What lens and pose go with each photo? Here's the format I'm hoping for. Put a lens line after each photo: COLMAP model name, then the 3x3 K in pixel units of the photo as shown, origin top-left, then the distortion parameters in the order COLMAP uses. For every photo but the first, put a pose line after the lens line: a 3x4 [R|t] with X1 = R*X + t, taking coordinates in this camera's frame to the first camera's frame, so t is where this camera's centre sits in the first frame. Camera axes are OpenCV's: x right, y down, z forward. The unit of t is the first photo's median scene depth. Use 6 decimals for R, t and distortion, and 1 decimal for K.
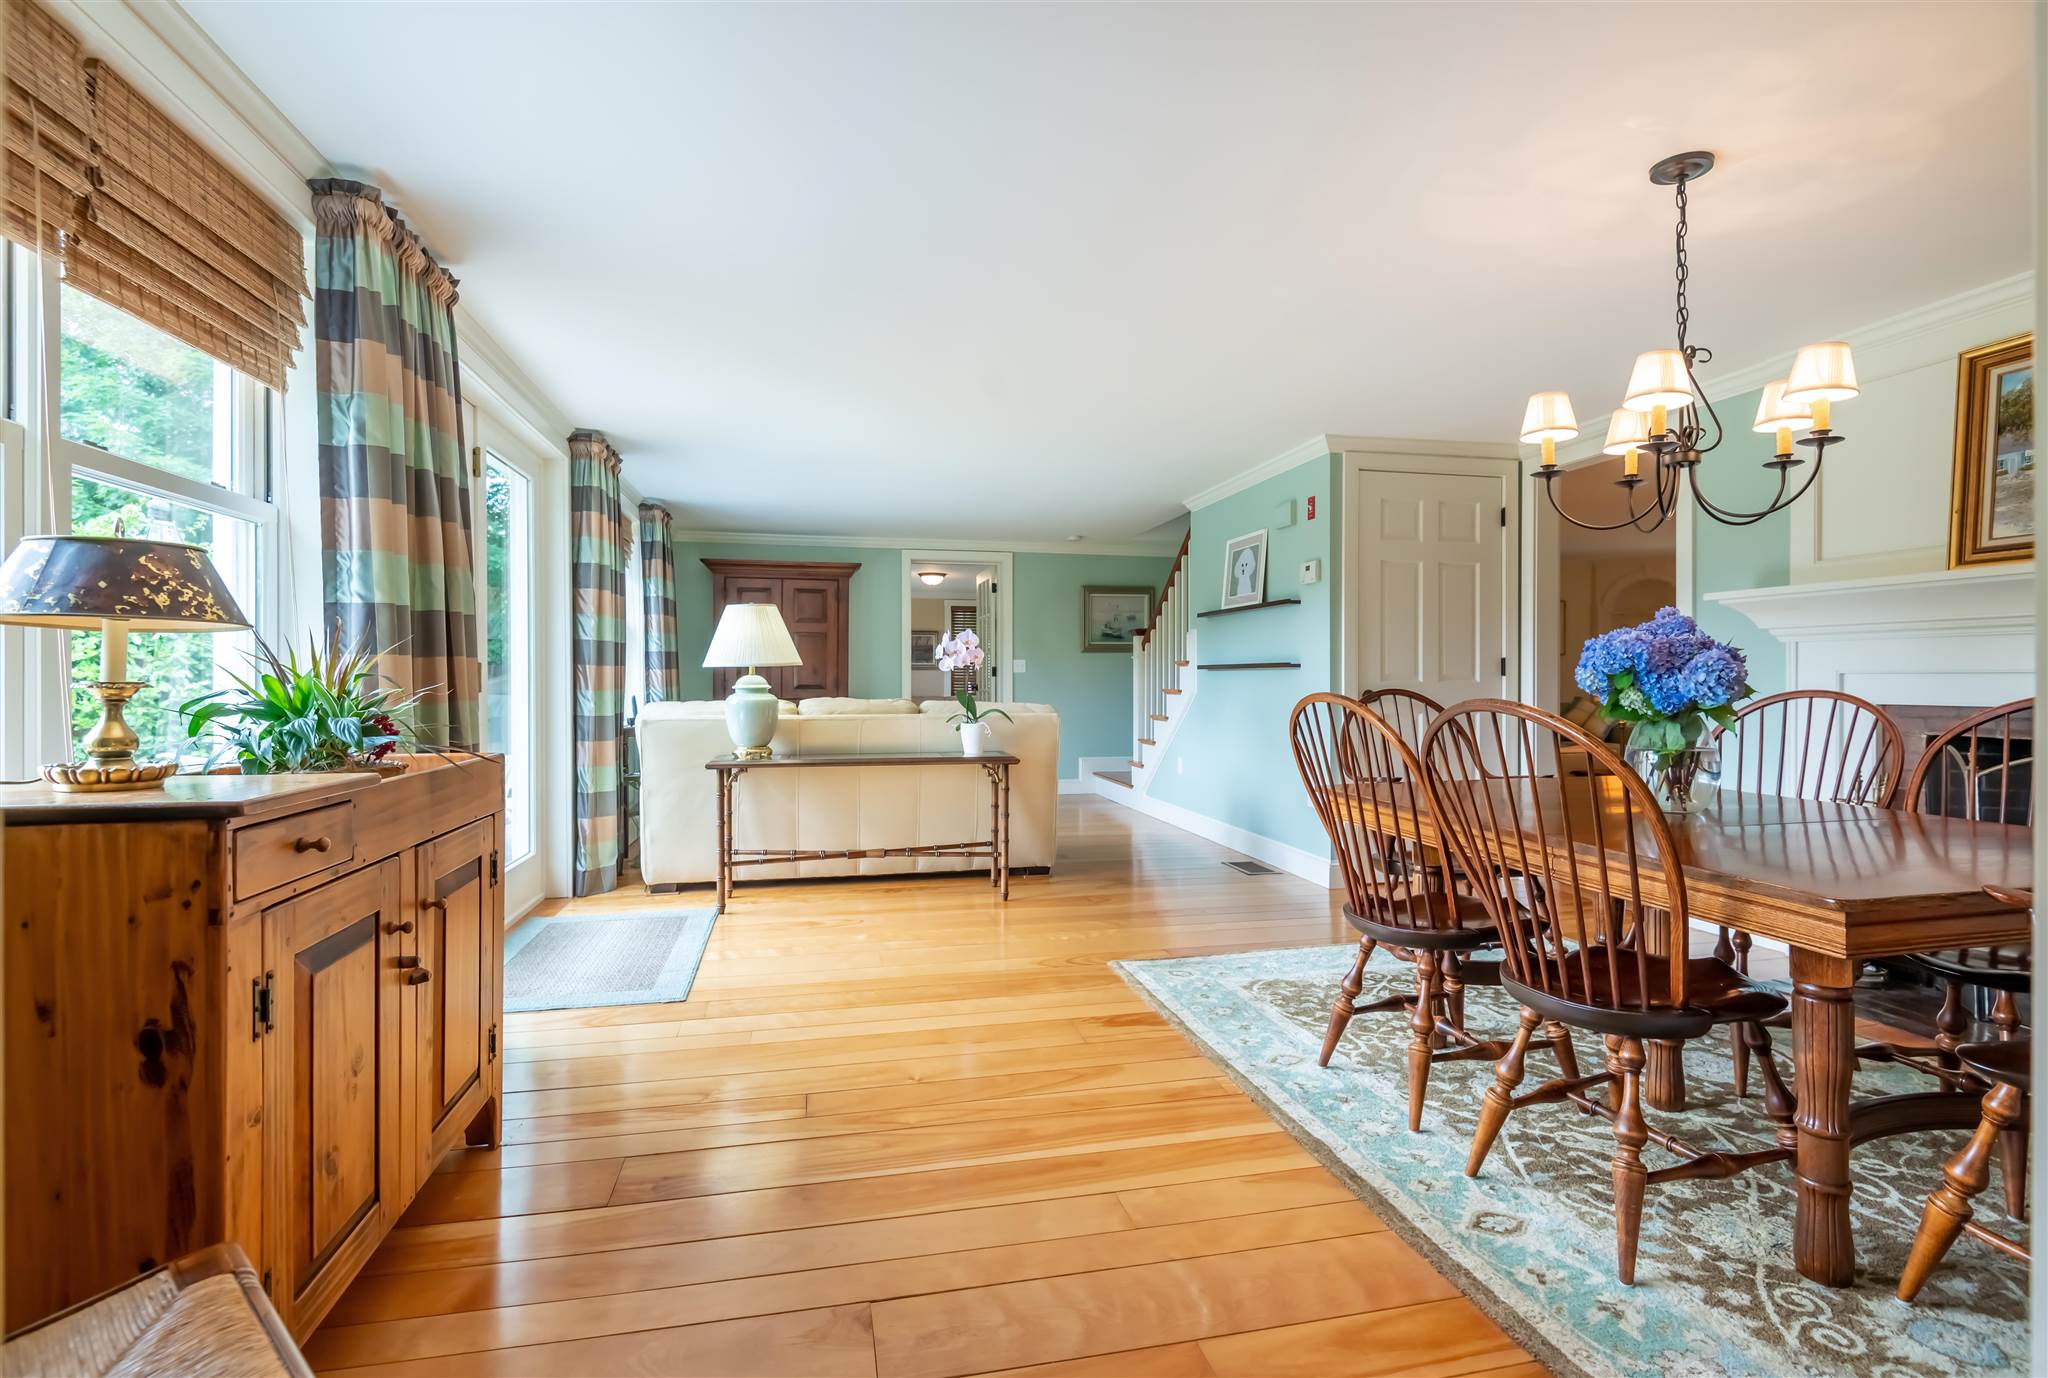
lens RADIAL K [[937.5, 0, 1018.5], [0, 937.5, 687.1], [0, 0, 1]] dist [-0.001677, -0.000340]
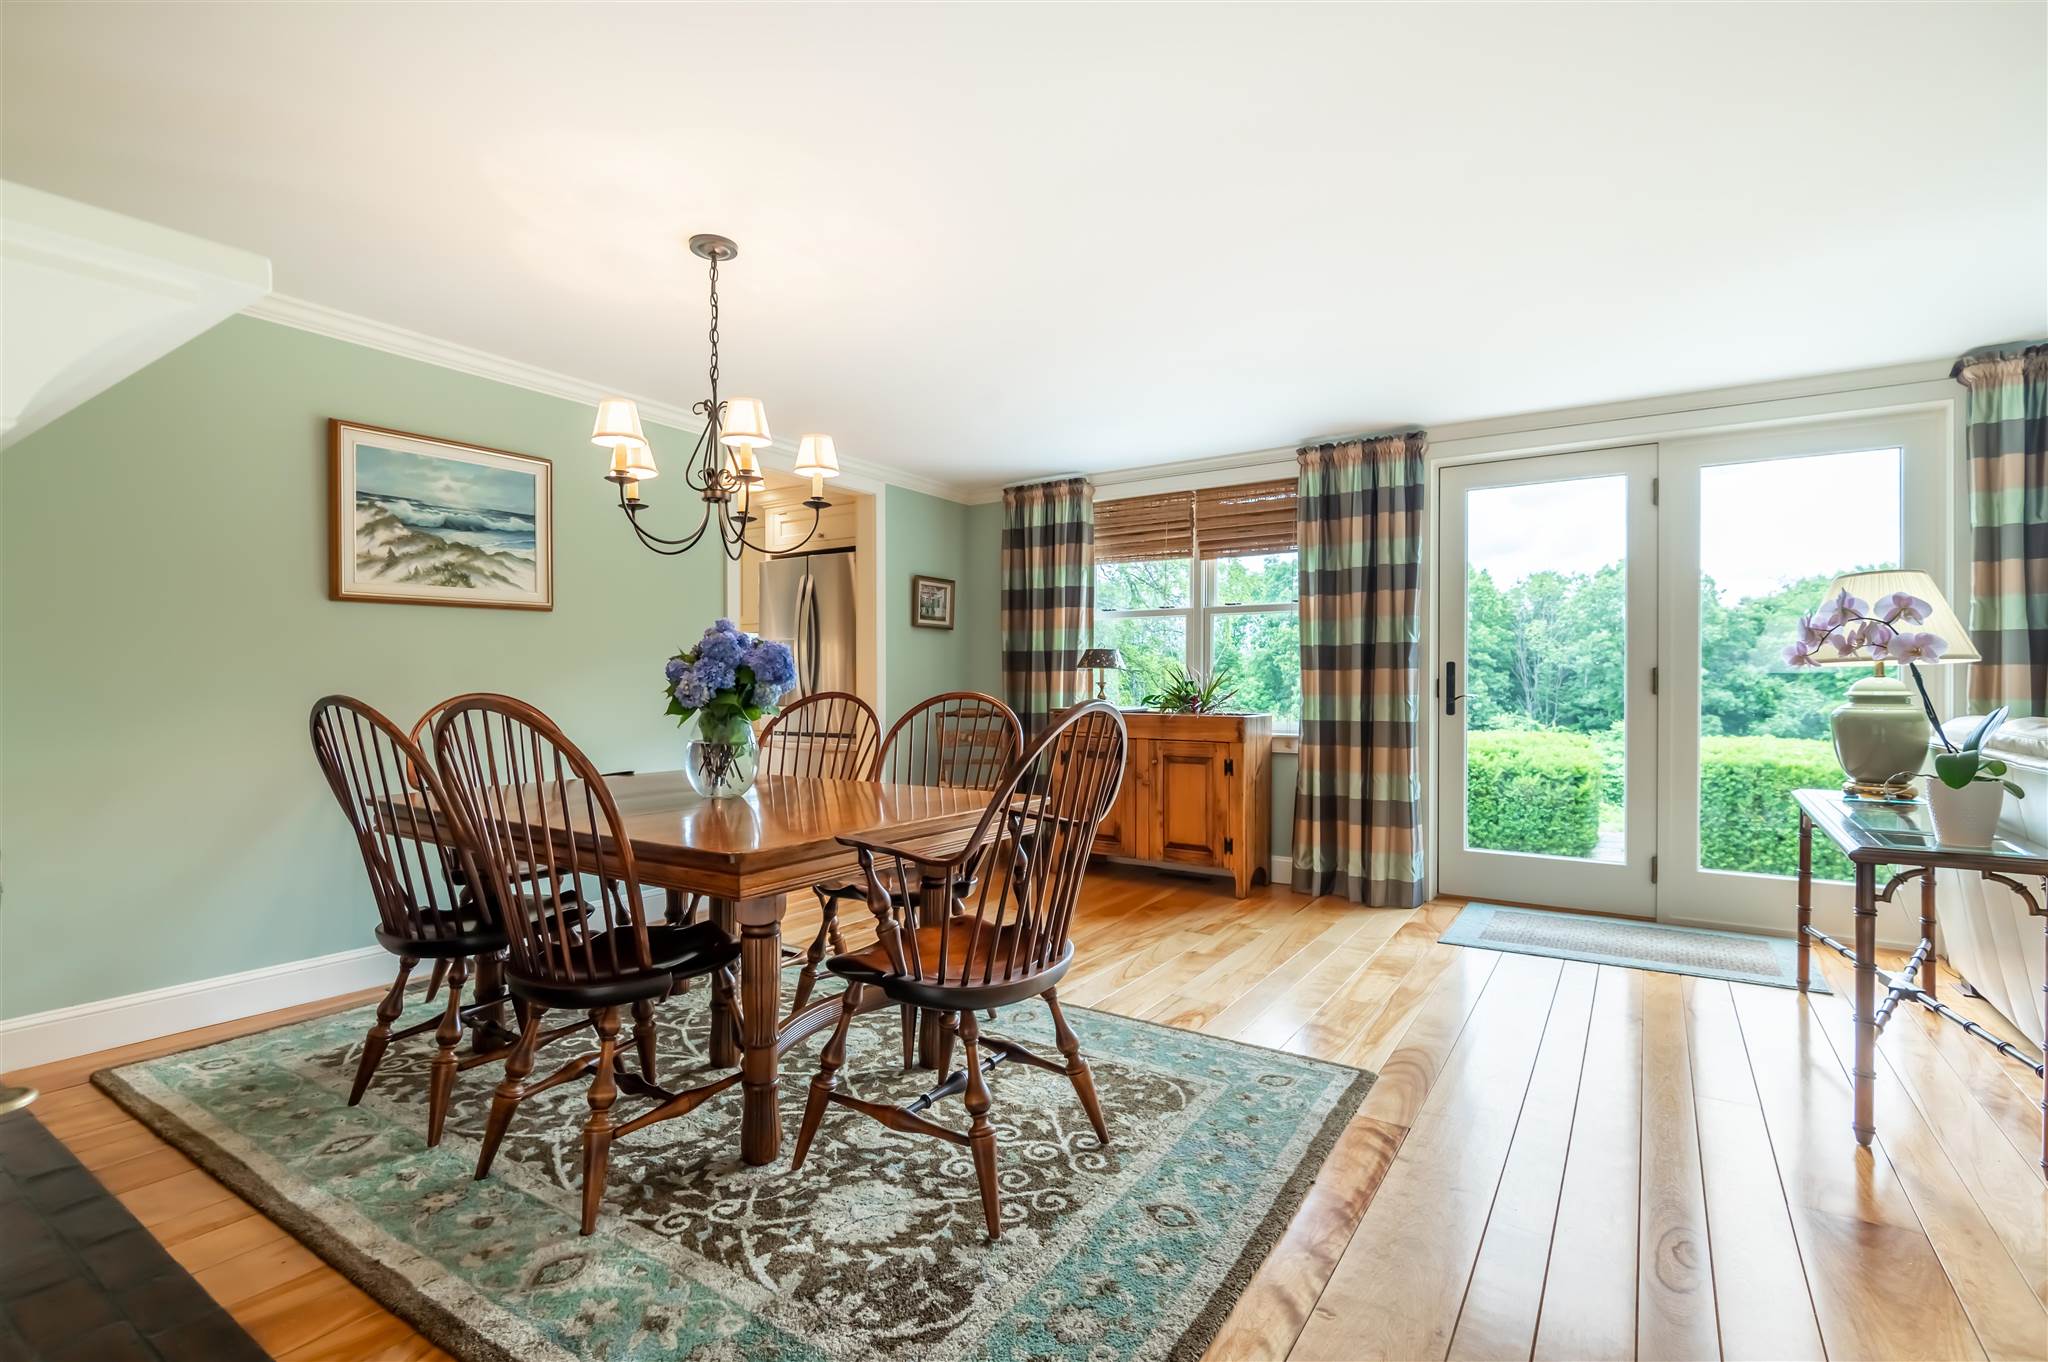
lens RADIAL K [[937.5, 0, 1038.7], [0, 937.5, 681.9], [0, 0, 1]] dist [-0.001677, -0.000340]
pose [[-0.711172, 0.003481, -0.703009, 1.049825], [-0.003700, 0.999955, 0.008695, -0.009665], [0.703008, 0.008785, -0.711128, 1.786613]]
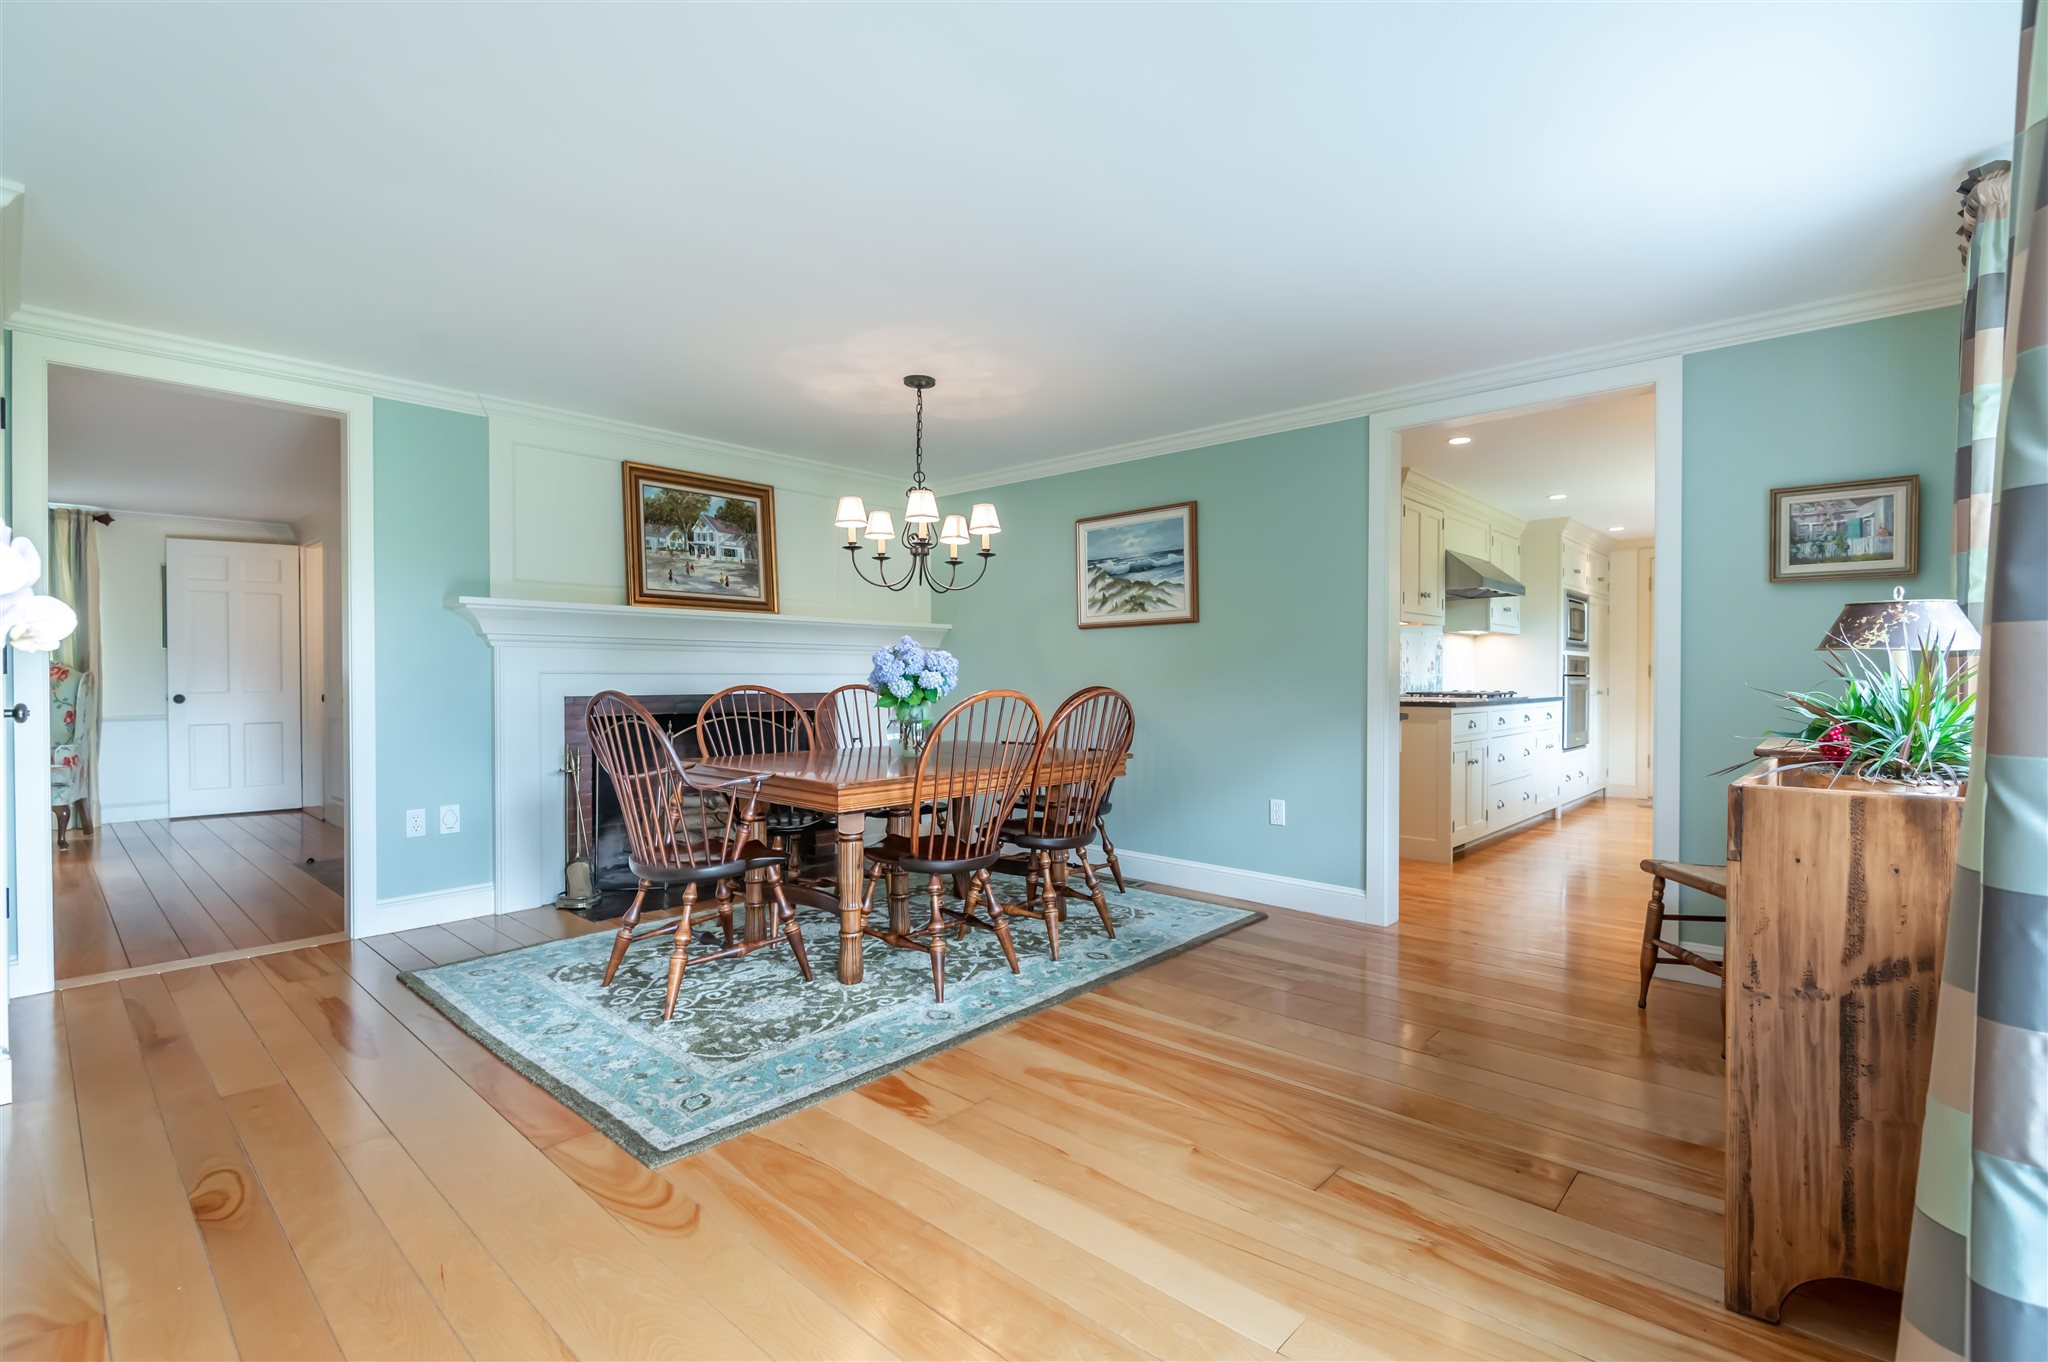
lens RADIAL K [[937.5, 0, 1032.5], [0, 937.5, 685.1], [0, 0, 1]] dist [-0.001677, -0.000340]
pose [[-0.573661, -0.005146, 0.819077, -0.691534], [0.012716, 0.999804, 0.015188, -0.013114], [-0.818994, 0.019129, -0.573483, 1.533562]]
